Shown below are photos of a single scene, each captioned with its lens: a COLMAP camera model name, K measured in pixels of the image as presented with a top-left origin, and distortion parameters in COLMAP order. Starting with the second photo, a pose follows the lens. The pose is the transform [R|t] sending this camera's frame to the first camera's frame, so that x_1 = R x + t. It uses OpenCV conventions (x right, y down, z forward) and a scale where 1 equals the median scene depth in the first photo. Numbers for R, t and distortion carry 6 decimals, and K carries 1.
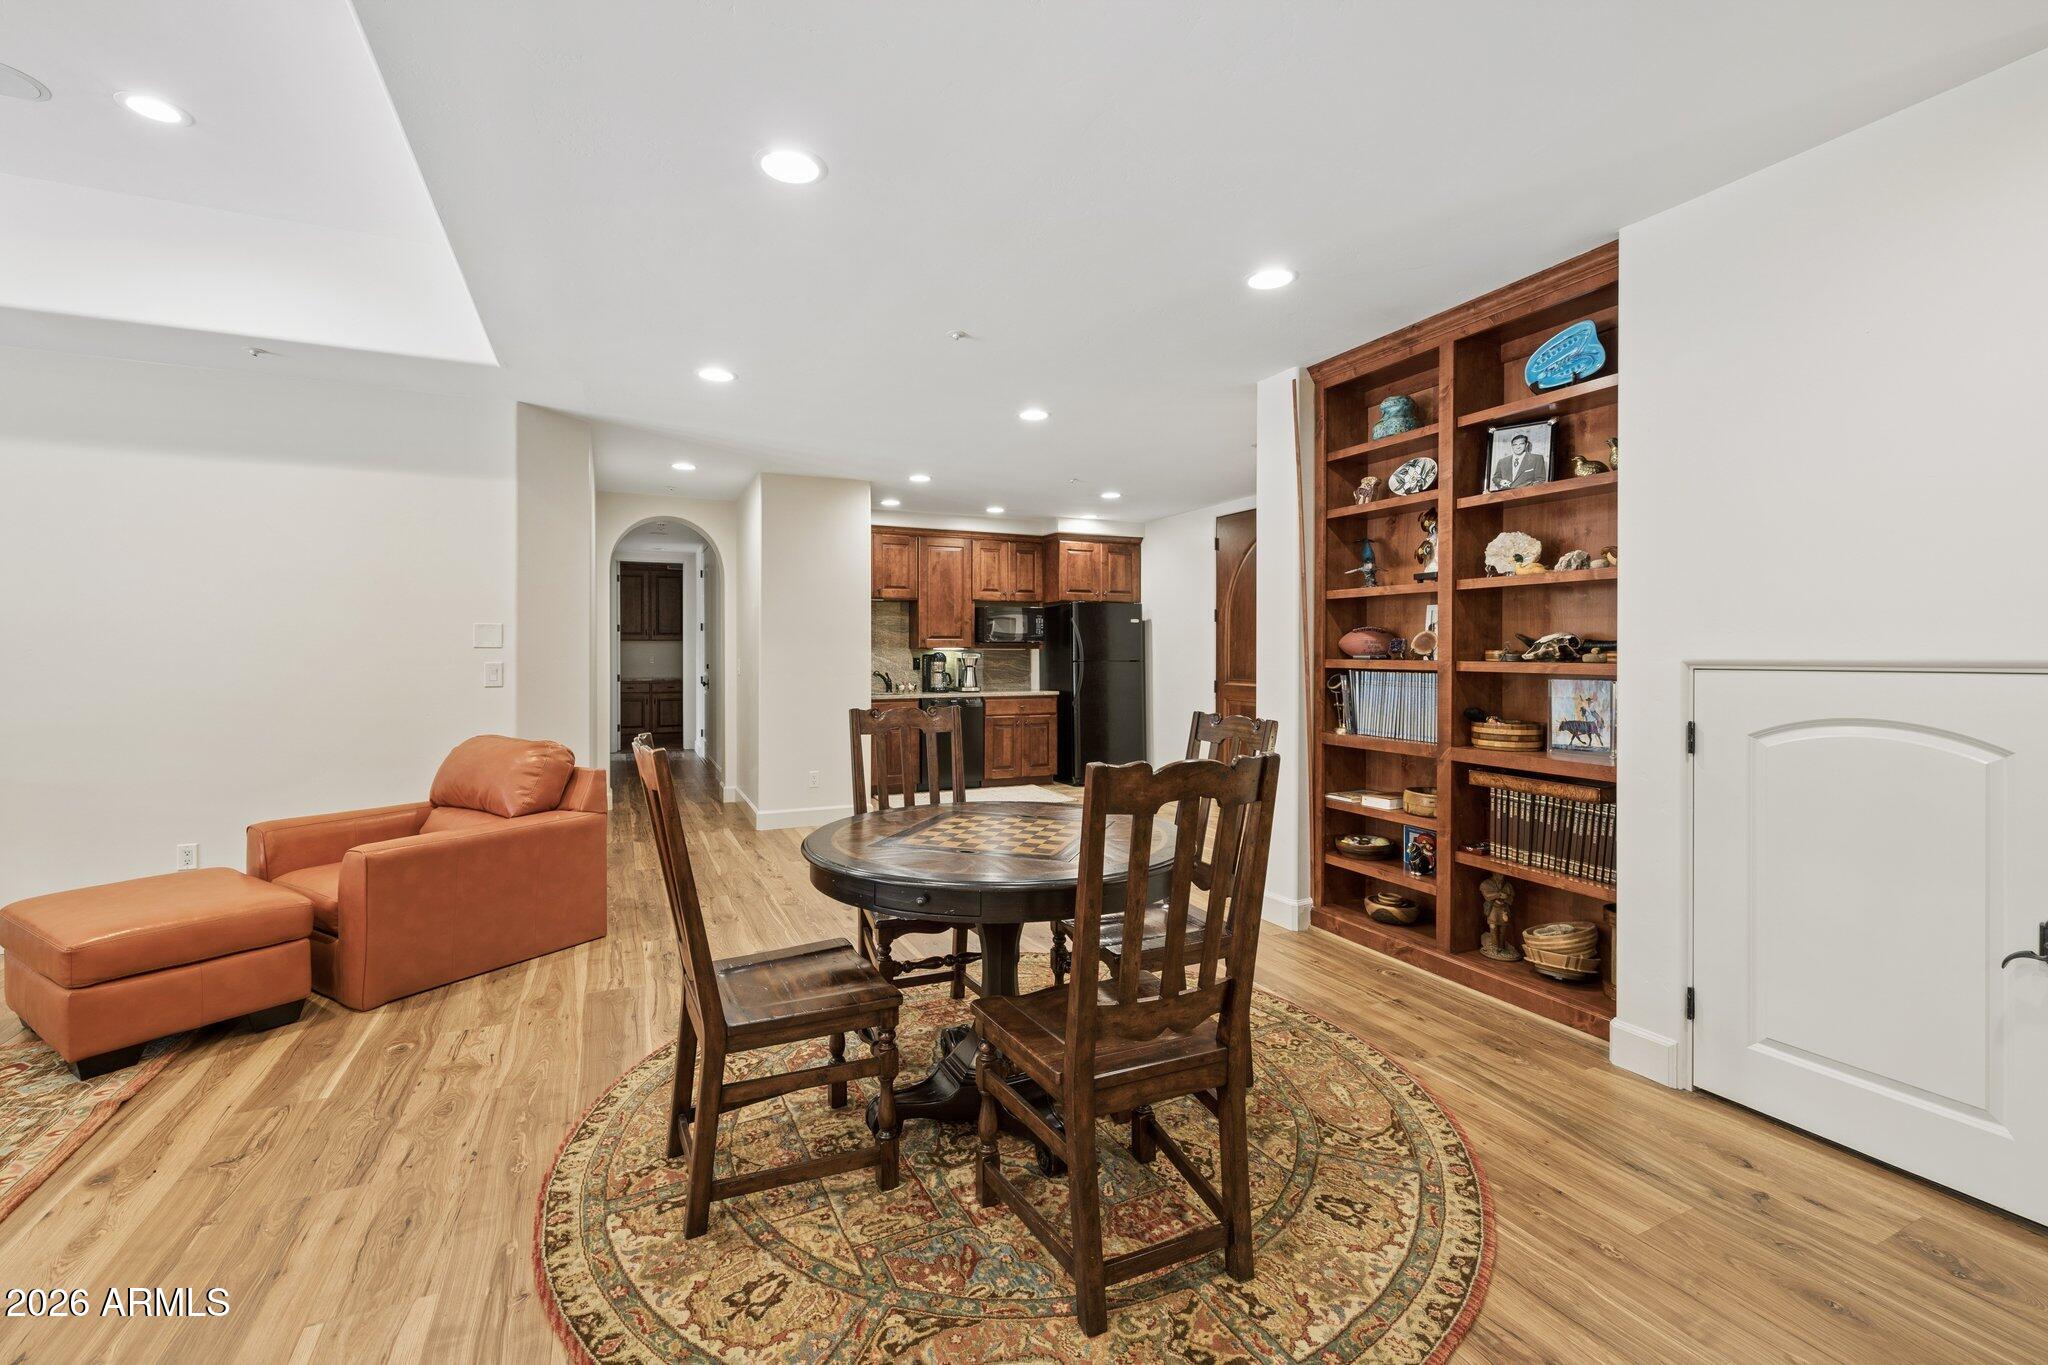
lens RADIAL K [[868.9, 0, 1015.9], [0, 868.9, 664.9], [0, 0, 1]] dist [0.002686, -0.000348]
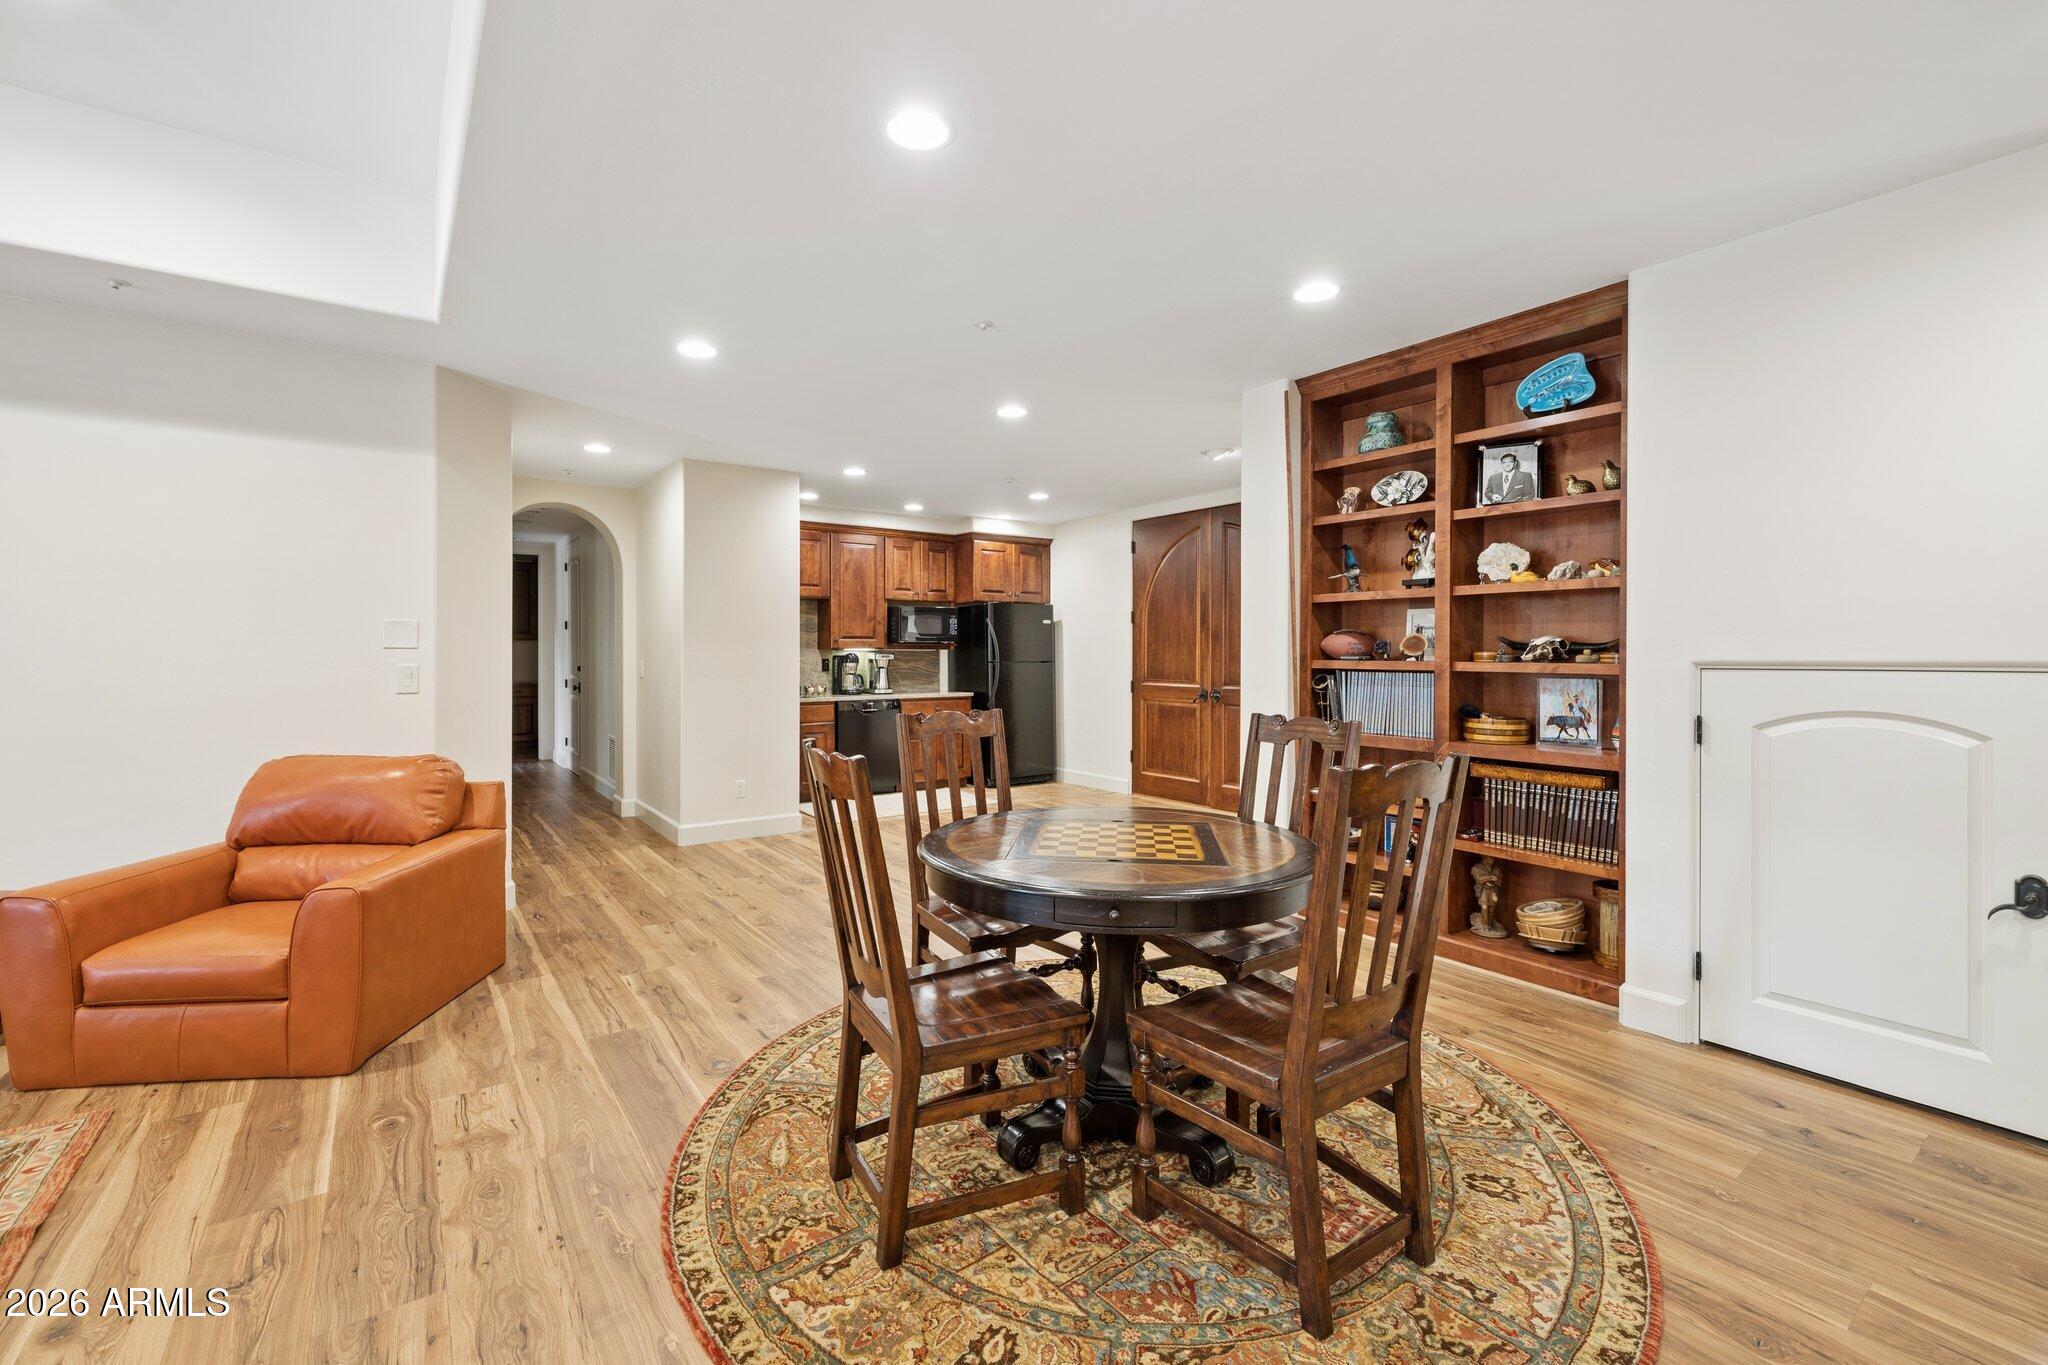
lens RADIAL K [[868.9, 0, 1008.7], [0, 868.9, 668.2], [0, 0, 1]] dist [0.002686, -0.000348]
pose [[0.981928, -0.003662, 0.189217, -0.208881], [0.003067, 0.999989, 0.003436, -0.001679], [-0.189228, -0.002793, 0.981929, 0.044198]]
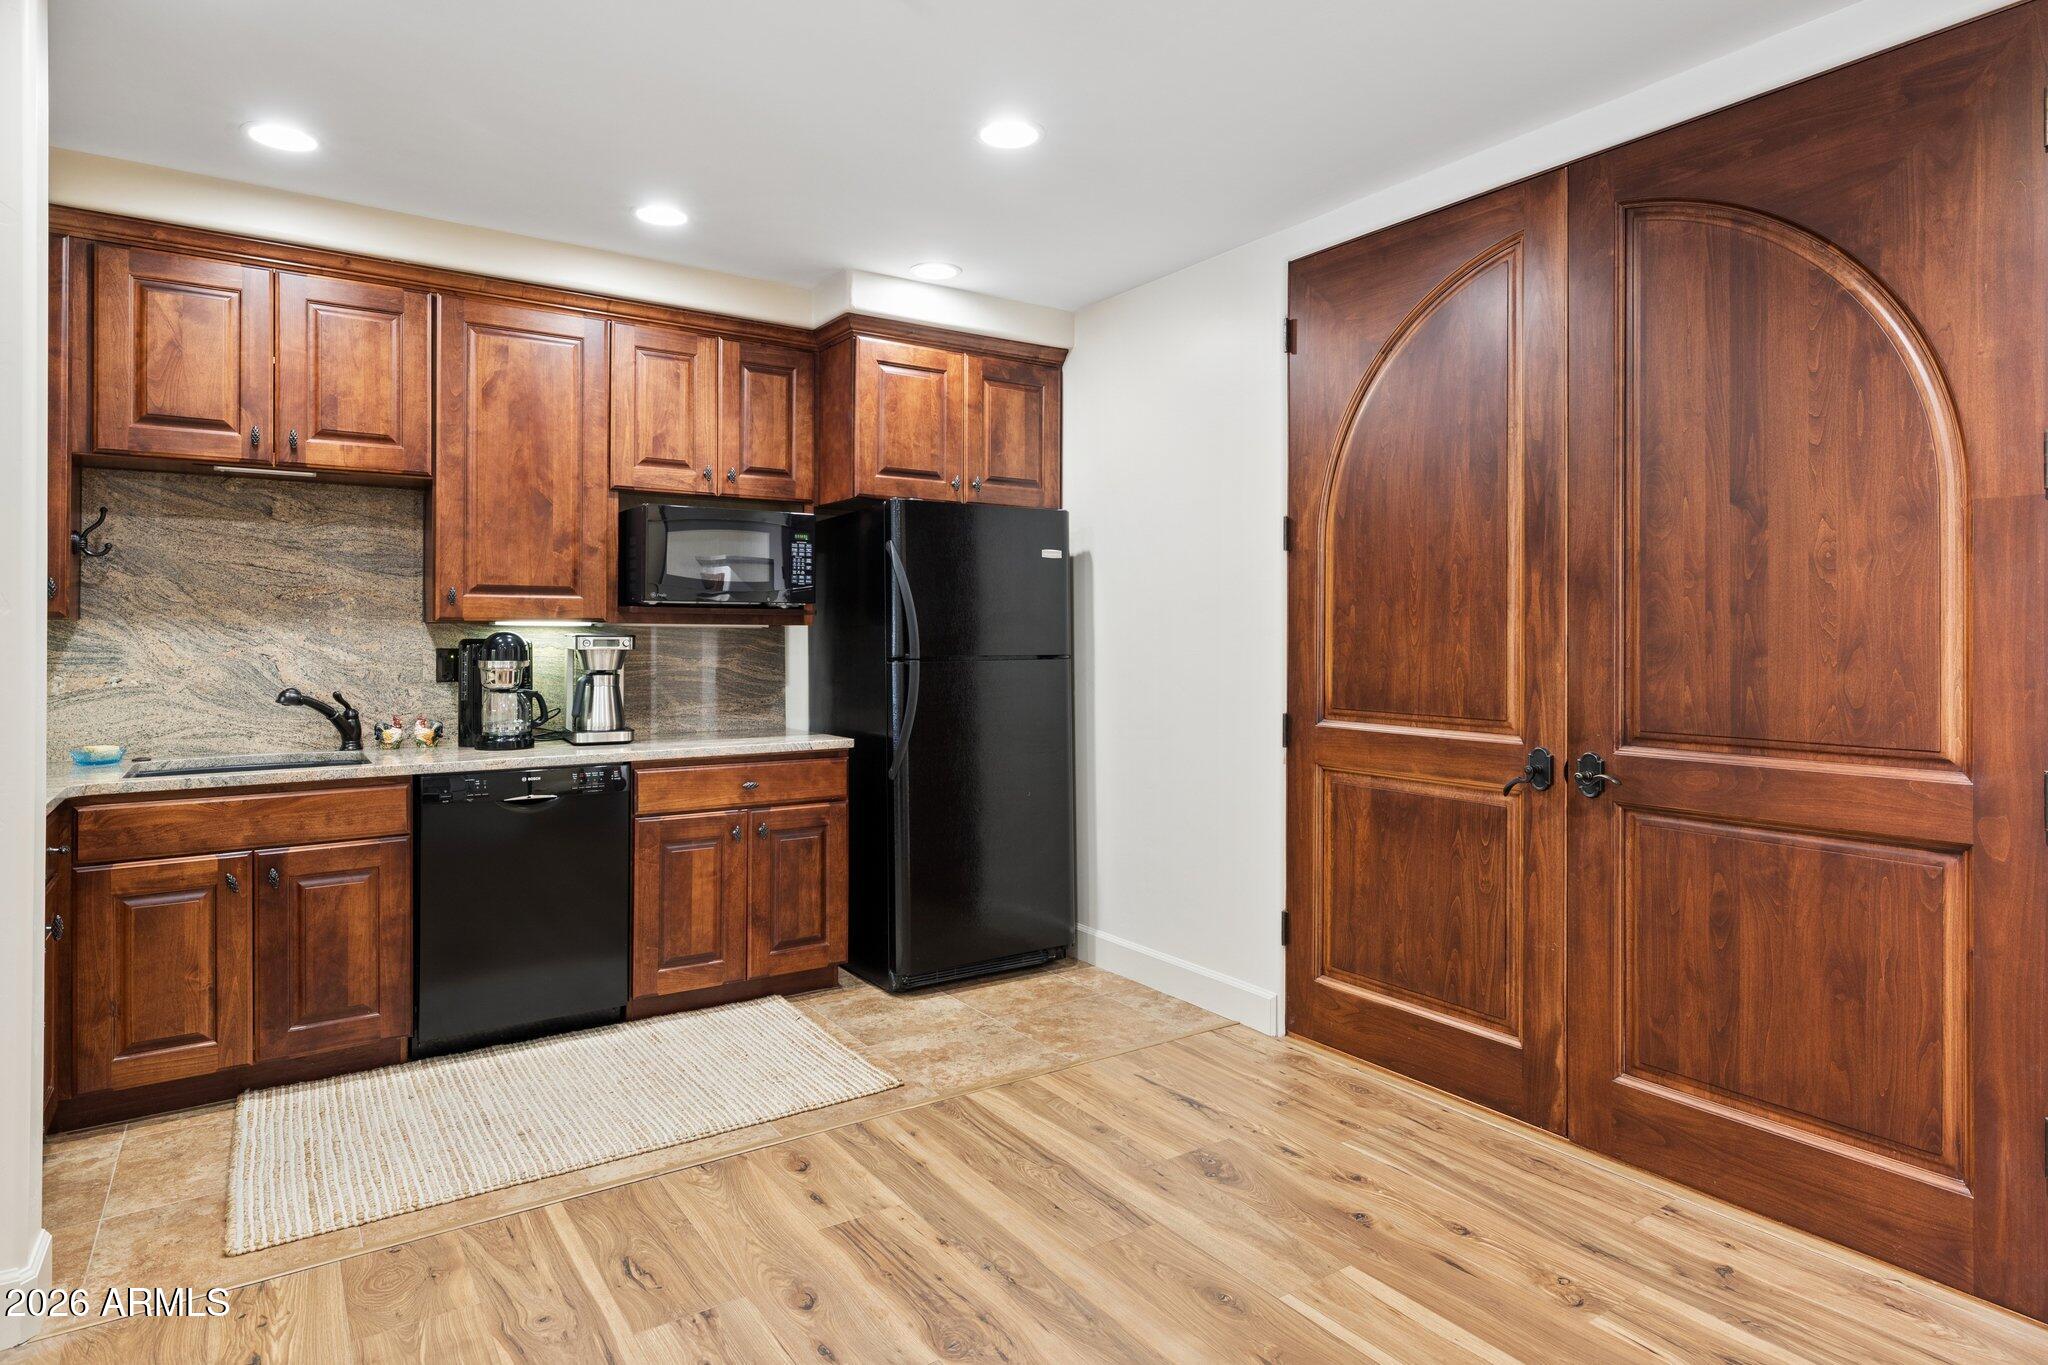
lens RADIAL K [[1013.5, 0, 1035.2], [0, 1013.5, 629.2], [0, 0, 1]] dist [-0.052303, -0.000378]
pose [[0.983662, 0.002917, 0.180000, 0.102491], [0.000353, 0.999835, -0.018135, -0.018487], [-0.180023, 0.017902, 0.983500, 1.192756]]
